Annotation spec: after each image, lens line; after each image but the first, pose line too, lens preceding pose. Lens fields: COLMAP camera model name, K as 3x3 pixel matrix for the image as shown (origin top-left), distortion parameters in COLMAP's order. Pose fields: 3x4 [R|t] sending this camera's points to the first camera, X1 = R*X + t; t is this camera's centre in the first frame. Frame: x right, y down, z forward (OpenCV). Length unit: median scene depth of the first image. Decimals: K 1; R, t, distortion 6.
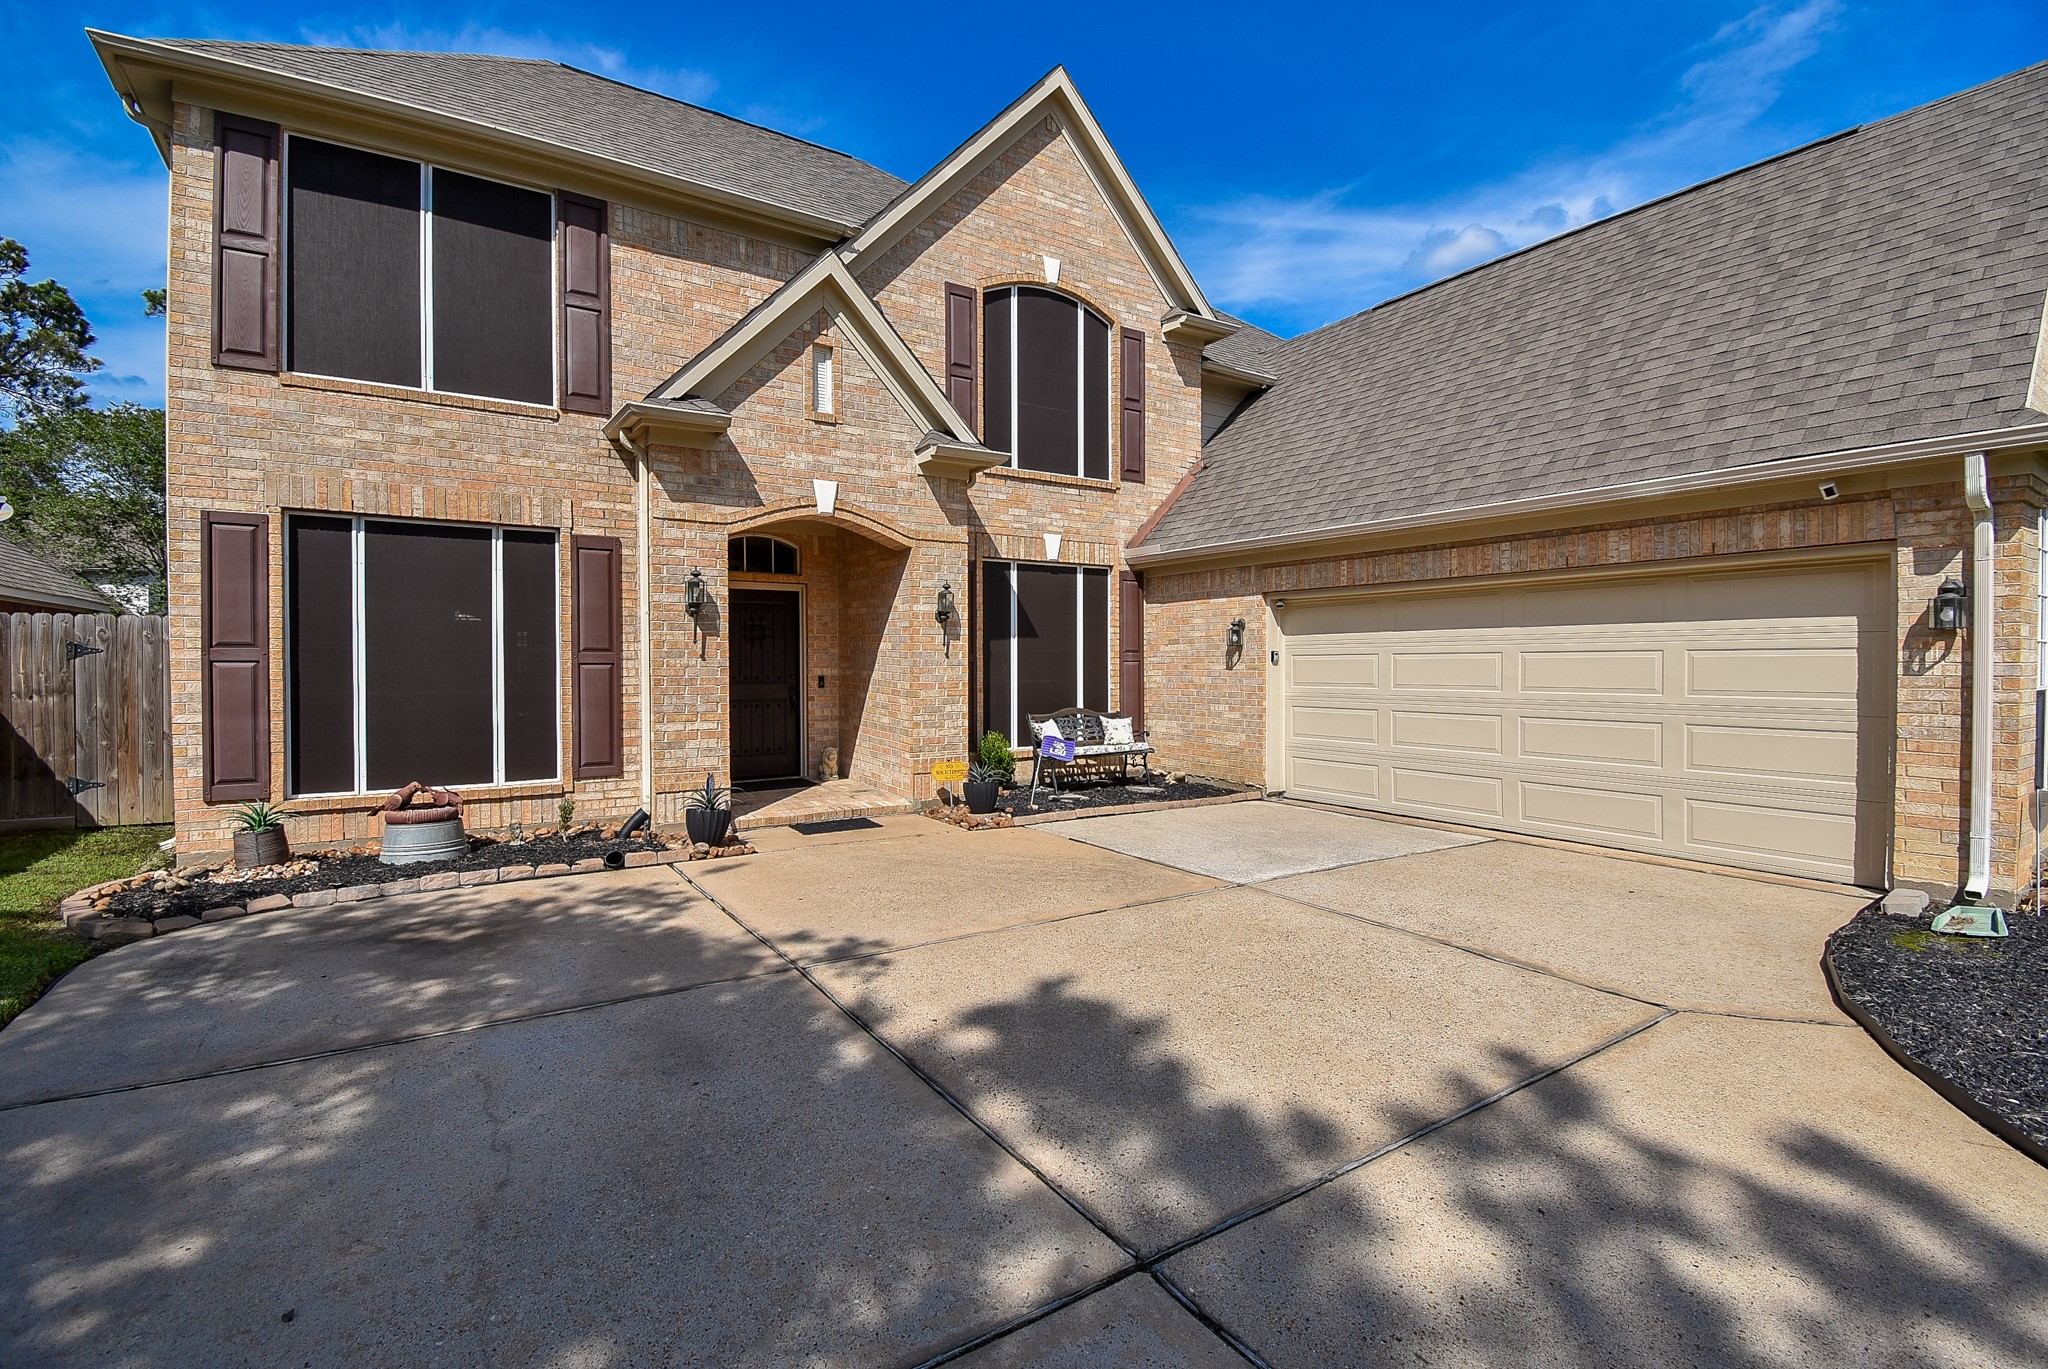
lens RADIAL K [[906.3, 0, 1022.2], [0, 906.3, 674.0], [0, 0, 1]] dist [0.021012, -0.026130]
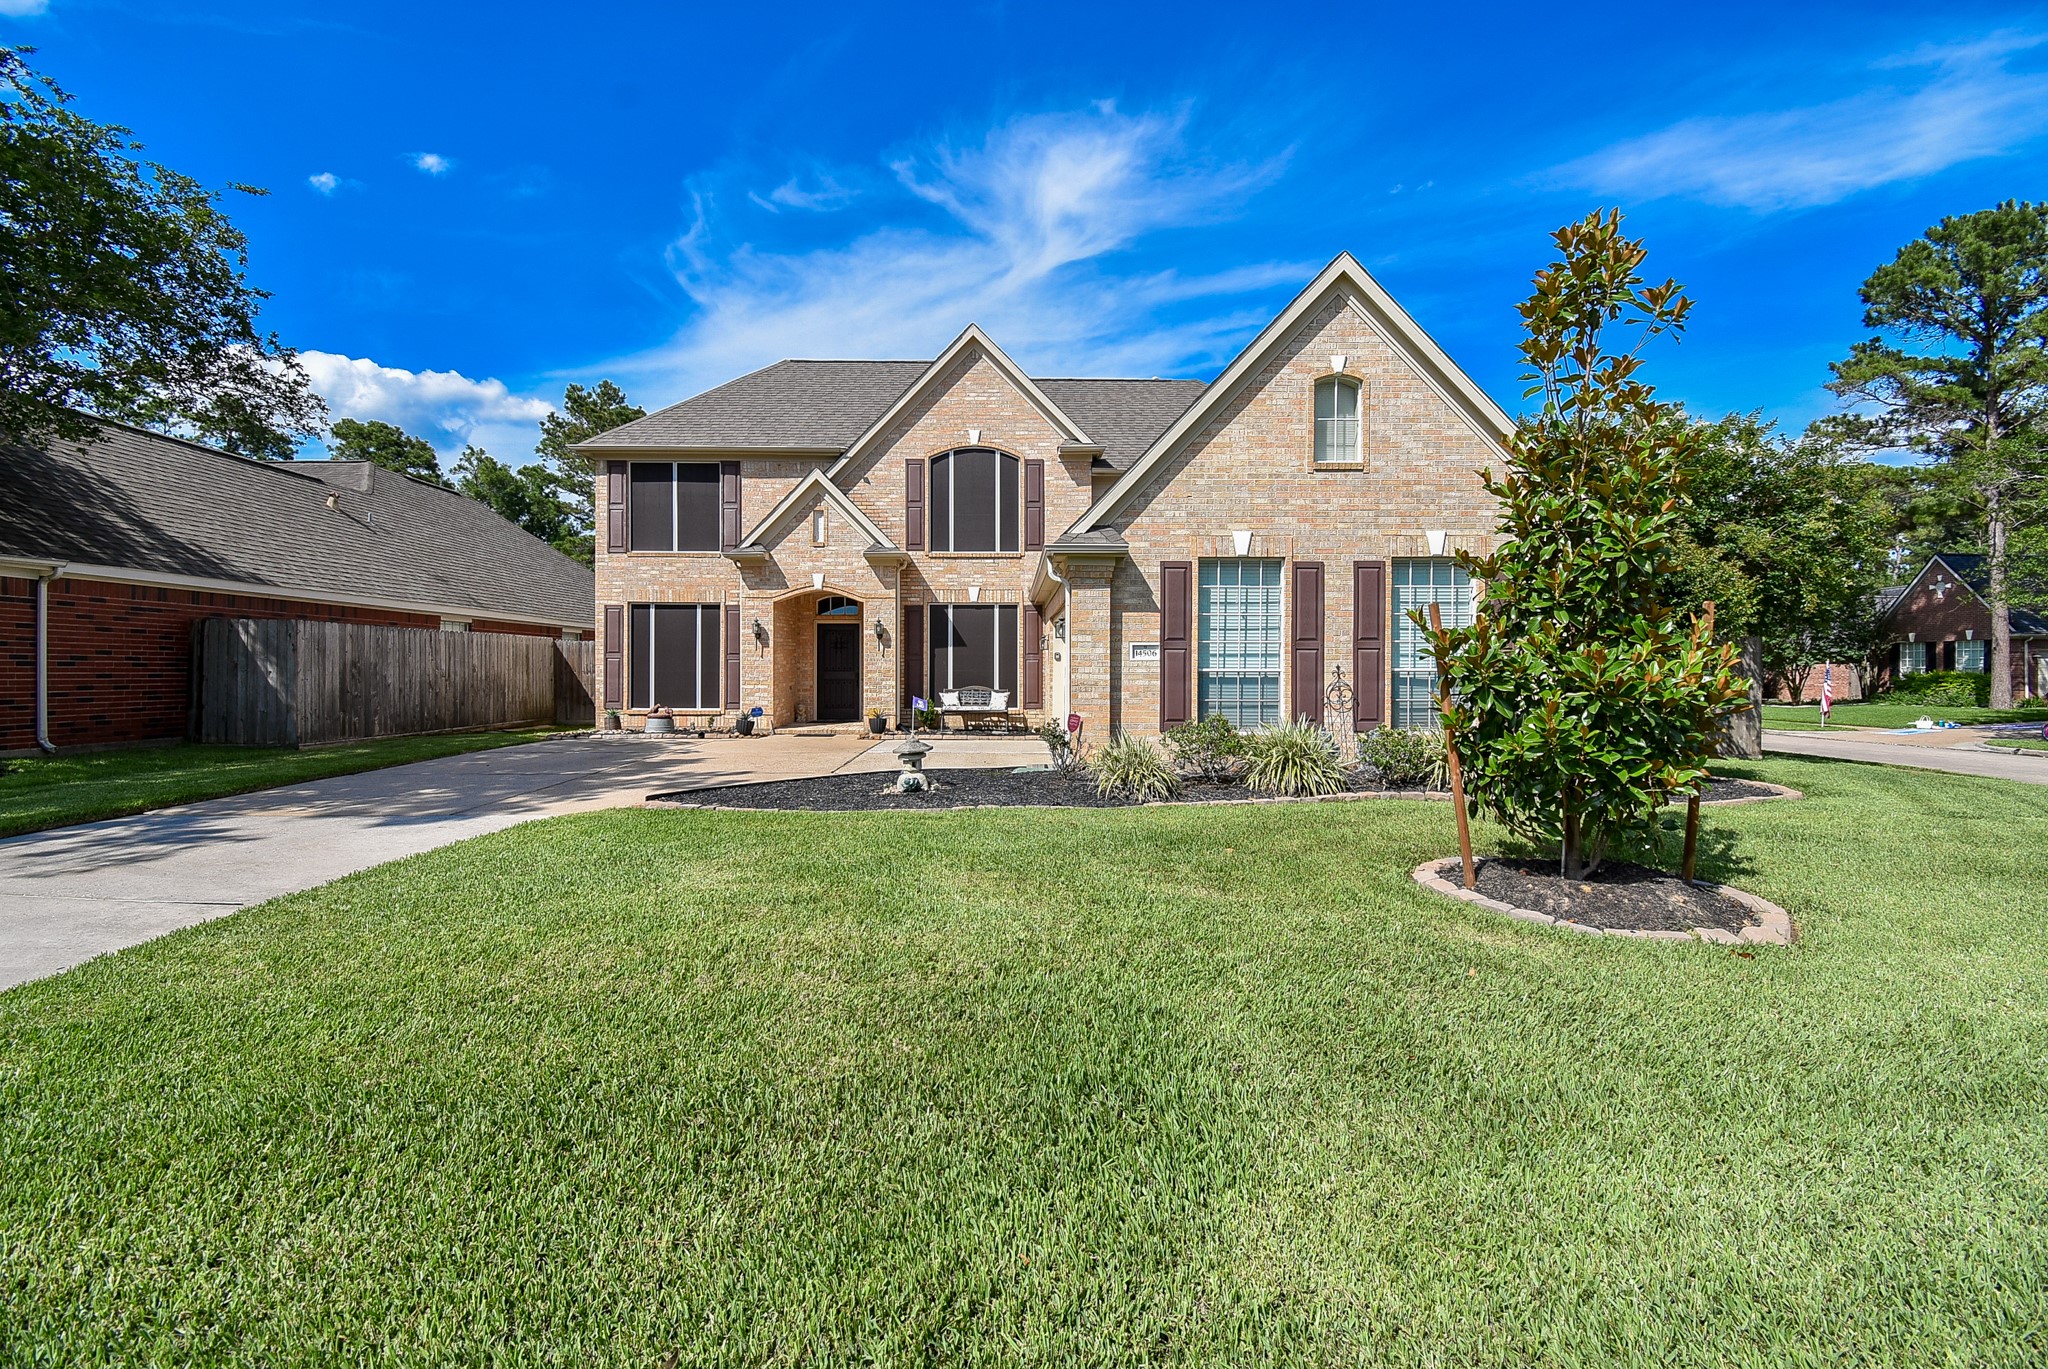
lens RADIAL K [[906.3, 0, 1022.2], [0, 906.3, 674.0], [0, 0, 1]] dist [0.021012, -0.026130]
pose [[0.847531, 0.005507, -0.530717, 1.222416], [-0.010471, 0.999925, -0.006347, 0.028082], [0.530642, 0.010937, 0.847526, -0.507432]]
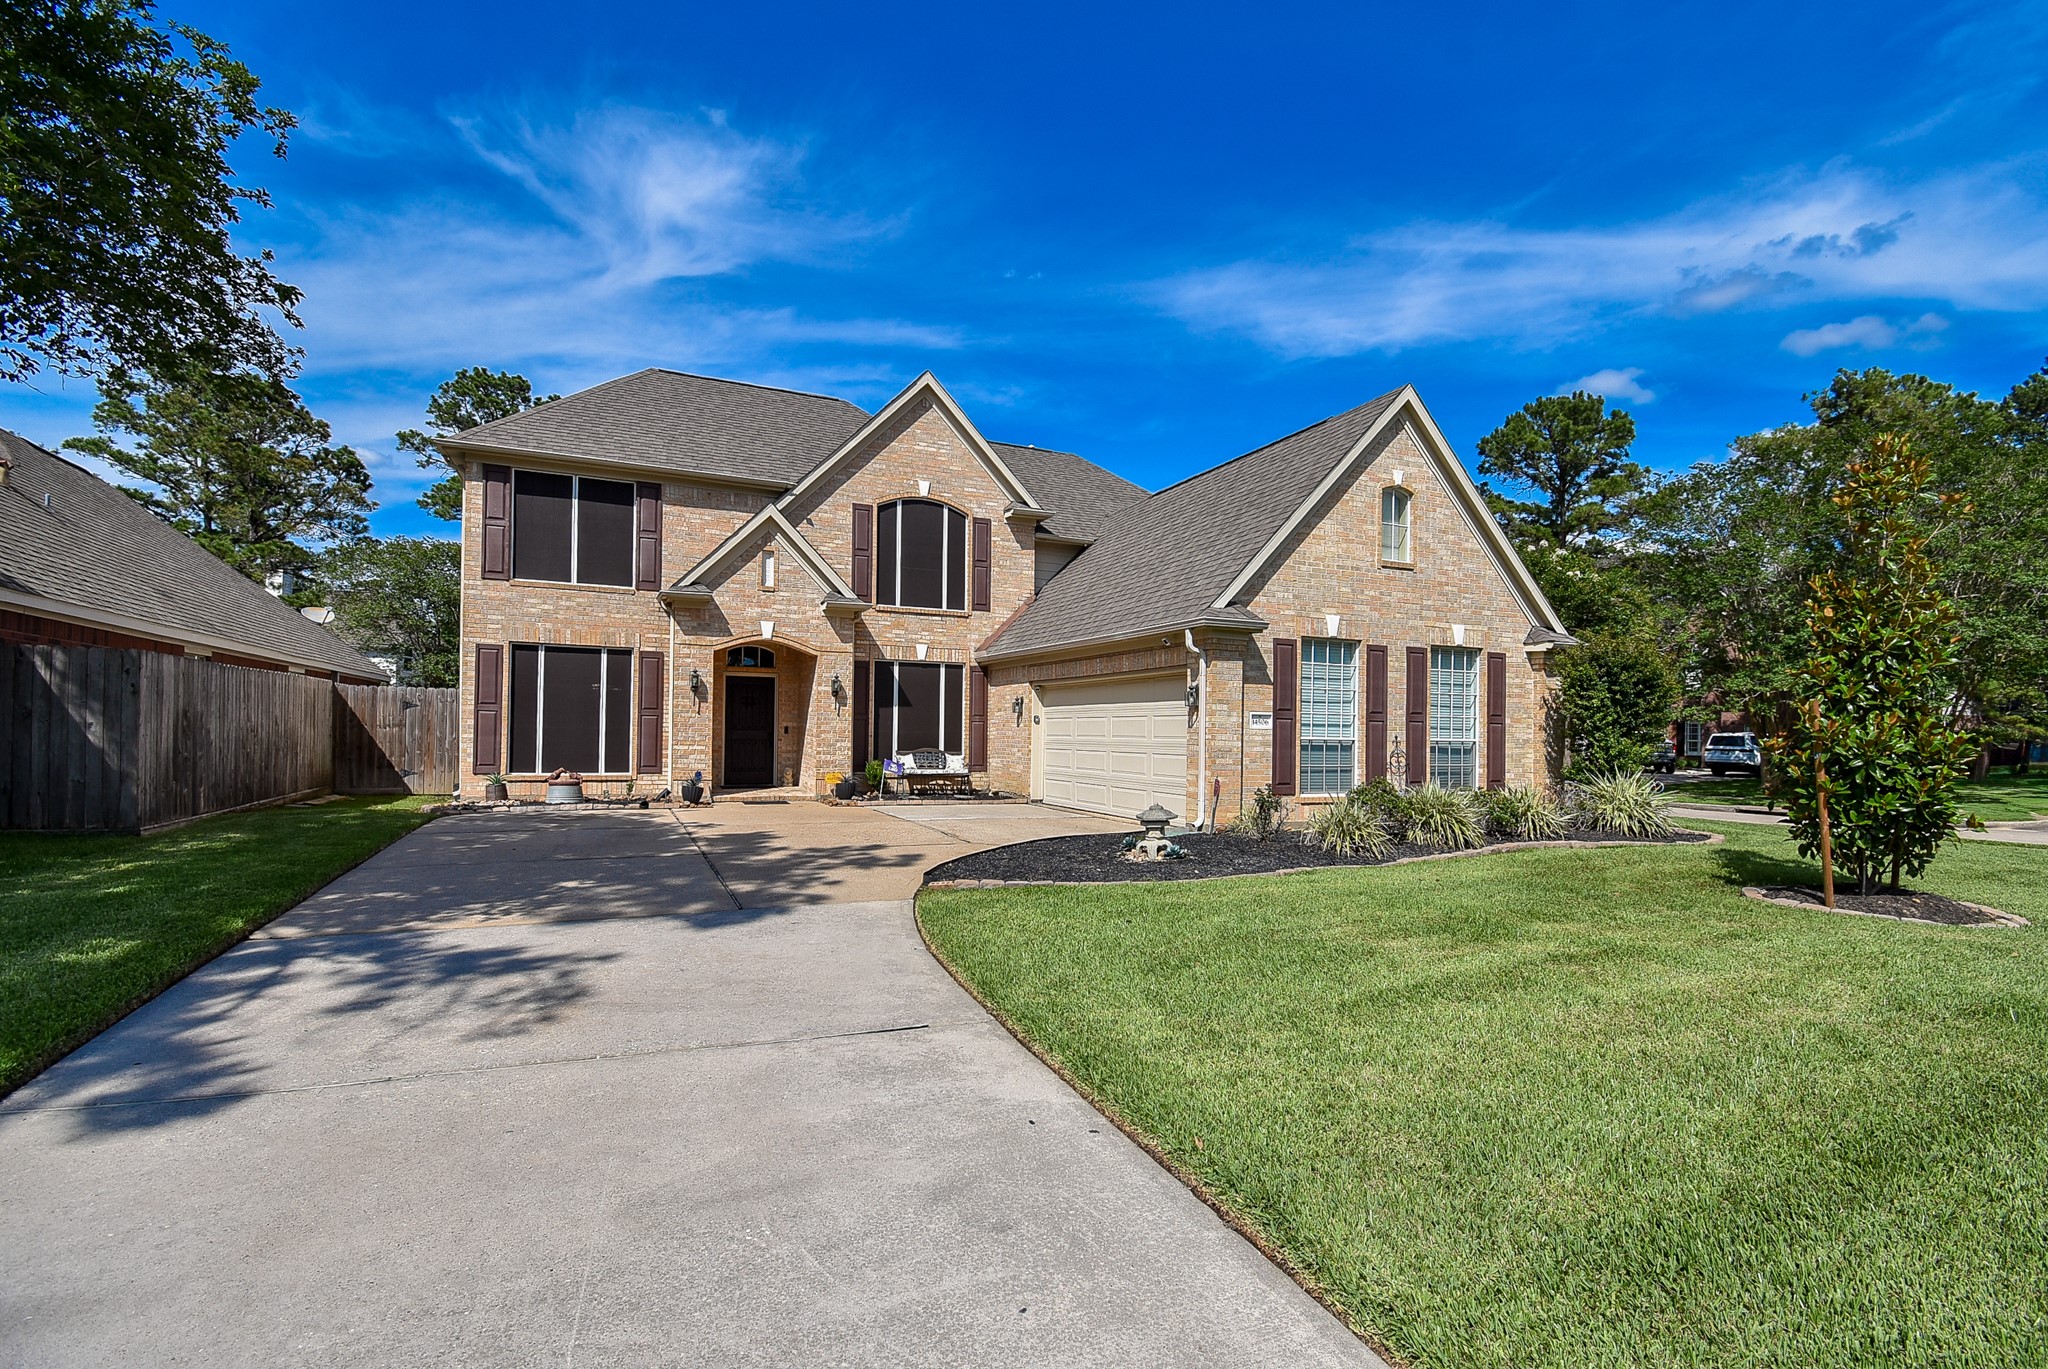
lens RADIAL K [[926.4, 0, 1036.8], [0, 926.4, 725.4], [0, 0, 1]] dist [0.024129, -0.028175]
pose [[0.989050, 0.016991, -0.146601, 0.583414], [-0.020065, 0.999608, -0.019515, 0.028695], [0.146212, 0.022243, 0.989003, -0.774386]]
